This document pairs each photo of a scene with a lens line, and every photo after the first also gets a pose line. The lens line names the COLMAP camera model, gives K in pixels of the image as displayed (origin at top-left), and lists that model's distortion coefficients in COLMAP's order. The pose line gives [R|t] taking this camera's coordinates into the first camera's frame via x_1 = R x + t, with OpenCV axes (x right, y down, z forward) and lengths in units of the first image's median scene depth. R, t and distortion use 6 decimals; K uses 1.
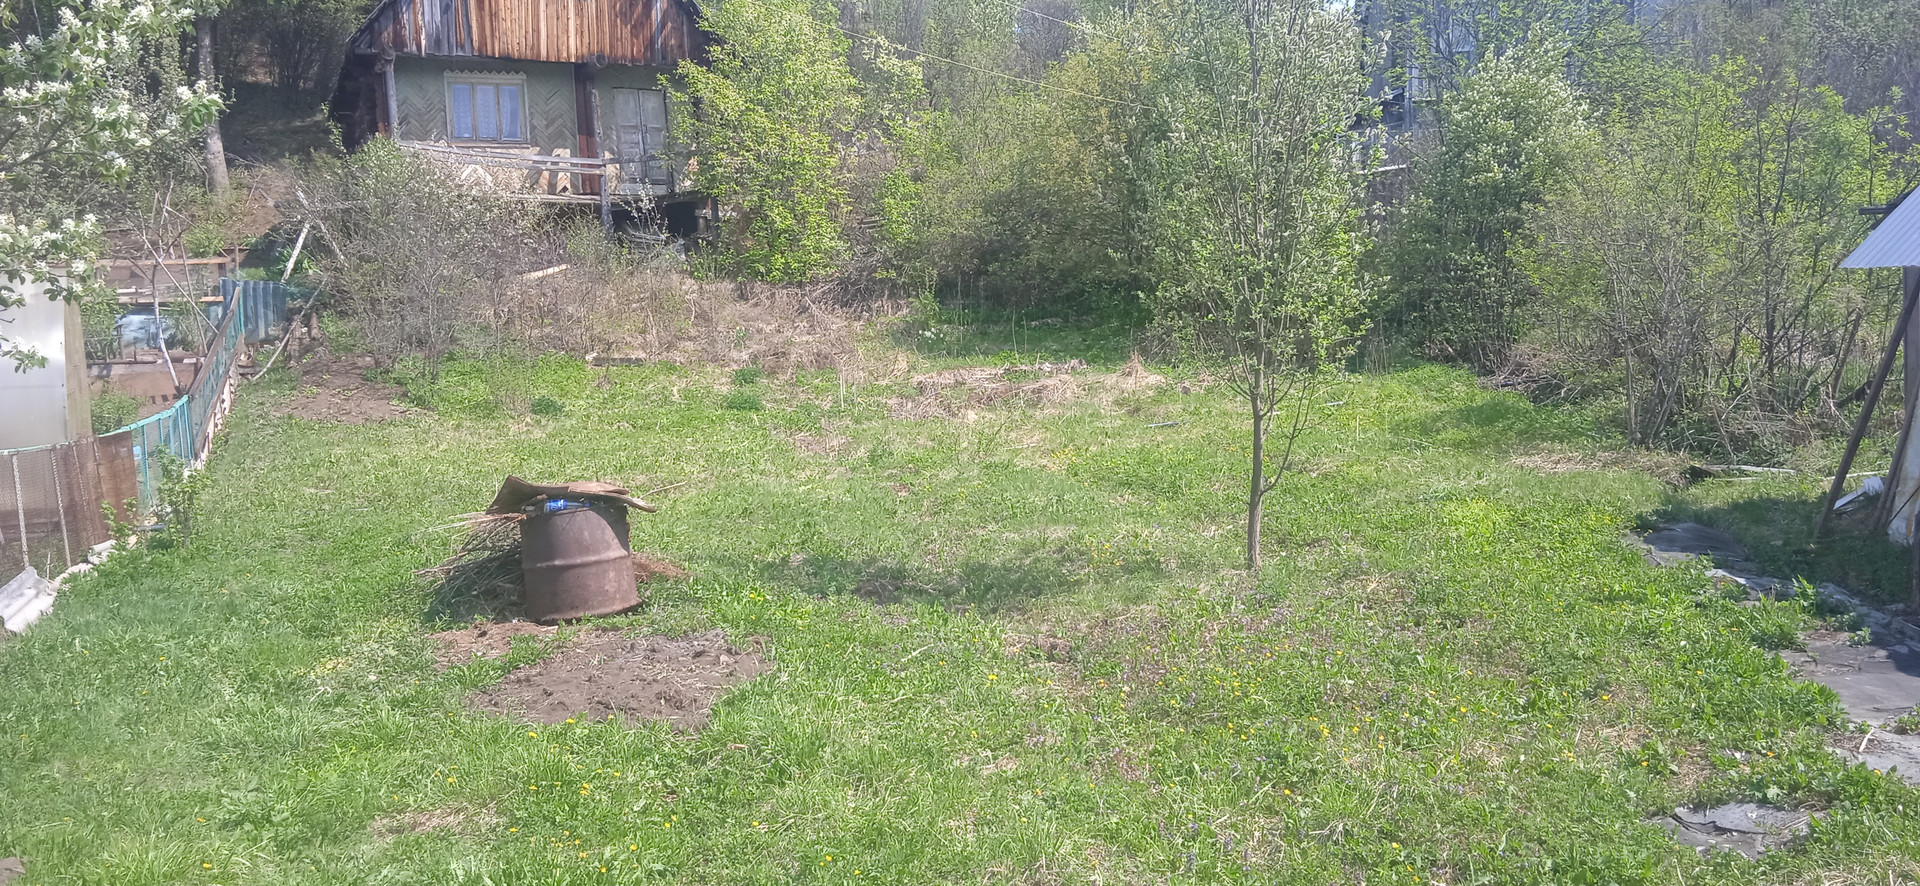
lens RADIAL K [[1553.9, 0, 948.6], [0, 1553.9, 469.2], [0, 0, 1]] dist [0.050842, -0.061281]
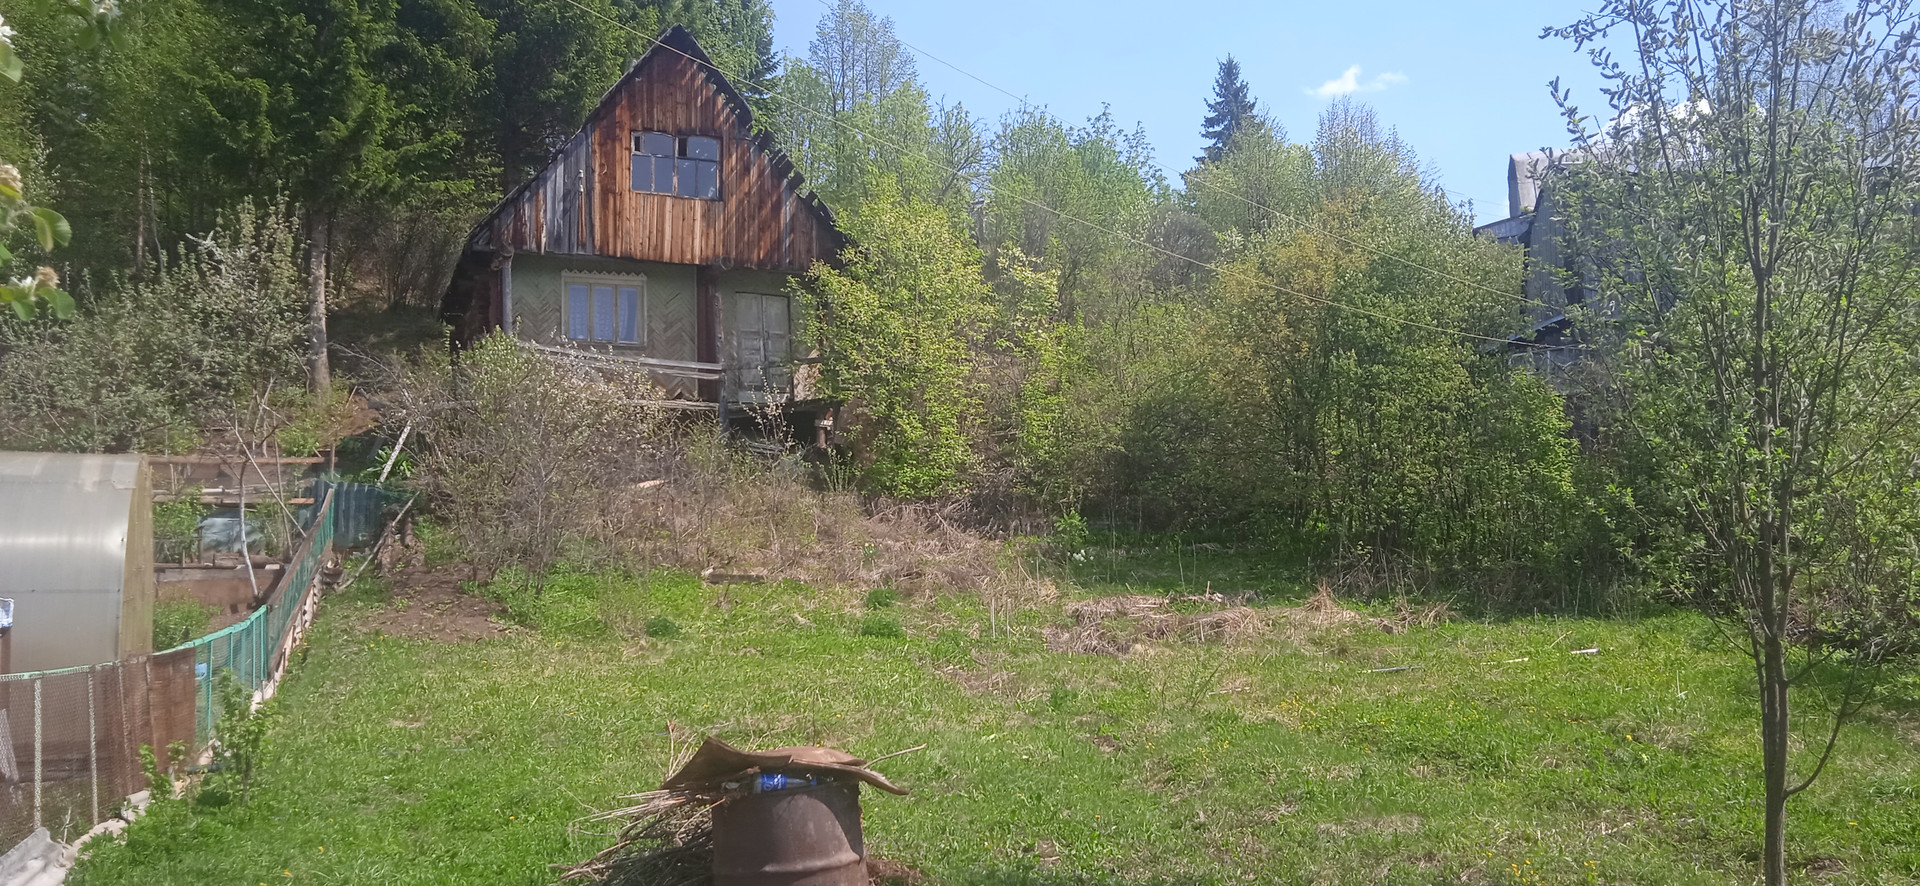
lens RADIAL K [[1553.9, 0, 950.9], [0, 1553.9, 472.3], [0, 0, 1]] dist [0.050842, -0.061281]
pose [[0.998779, 0.023380, -0.043522, -0.046425], [-0.029345, 0.989446, -0.141899, -0.005498], [0.039745, 0.143003, 0.988924, 0.096562]]
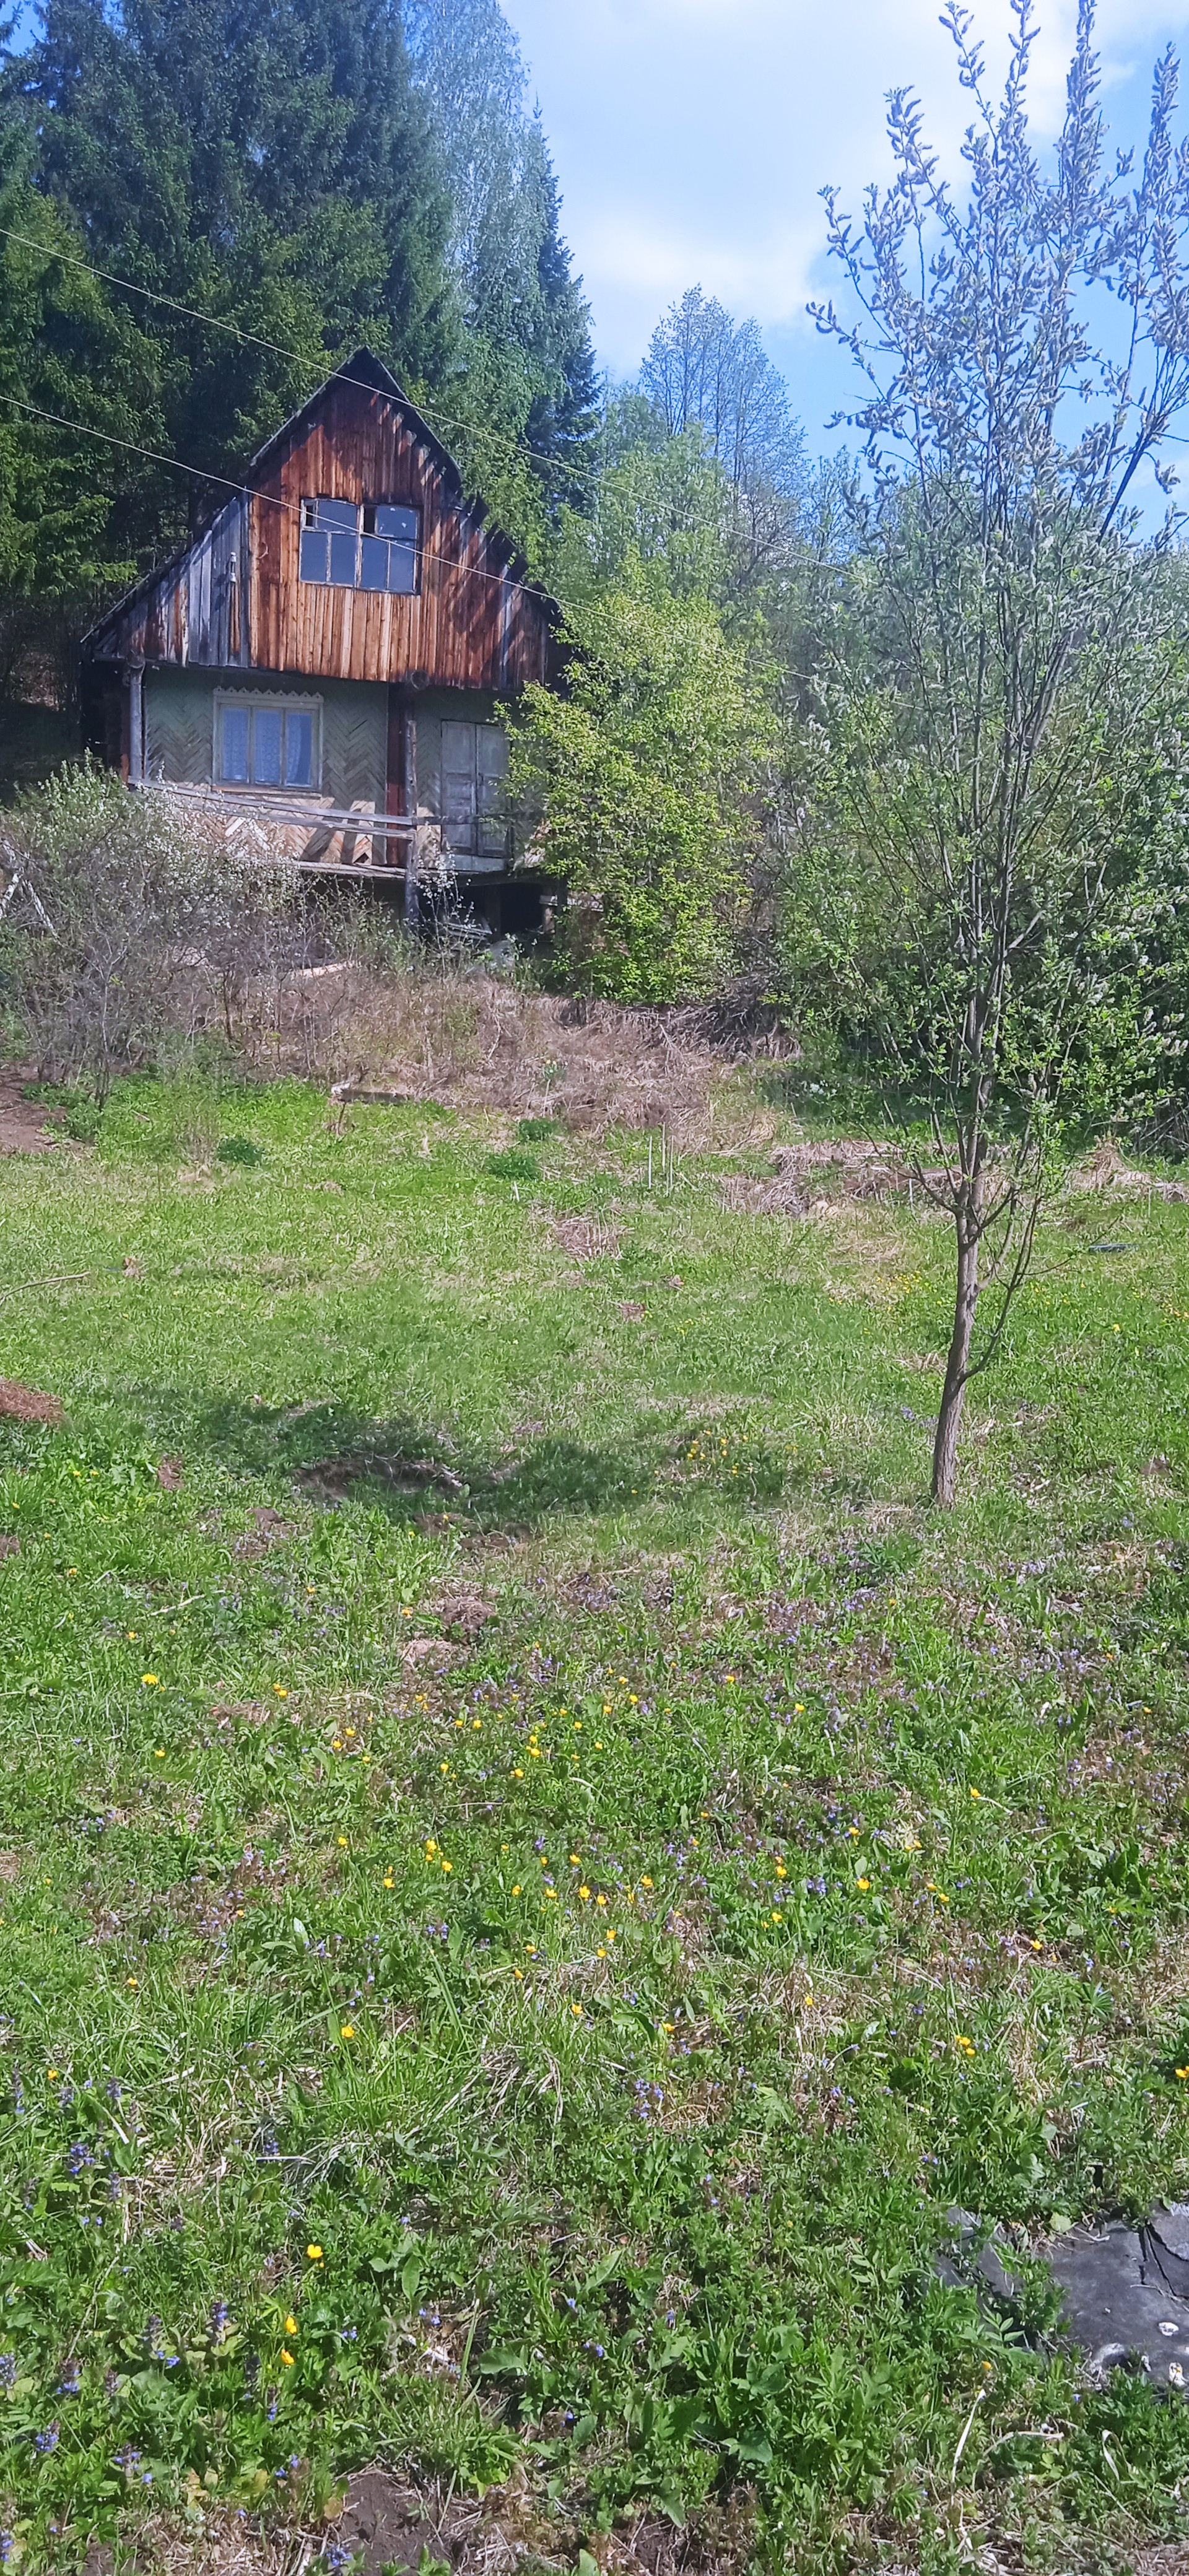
lens RADIAL K [[2084.9, 0, 590.6], [0, 2084.9, 1306.5], [0, 0, 1]] dist [0.050842, -0.061281]
pose [[0.977877, 0.088443, -0.189561, 0.070189], [-0.084934, 0.996032, 0.026573, -0.006541], [0.191159, -0.009885, 0.981509, 0.069971]]
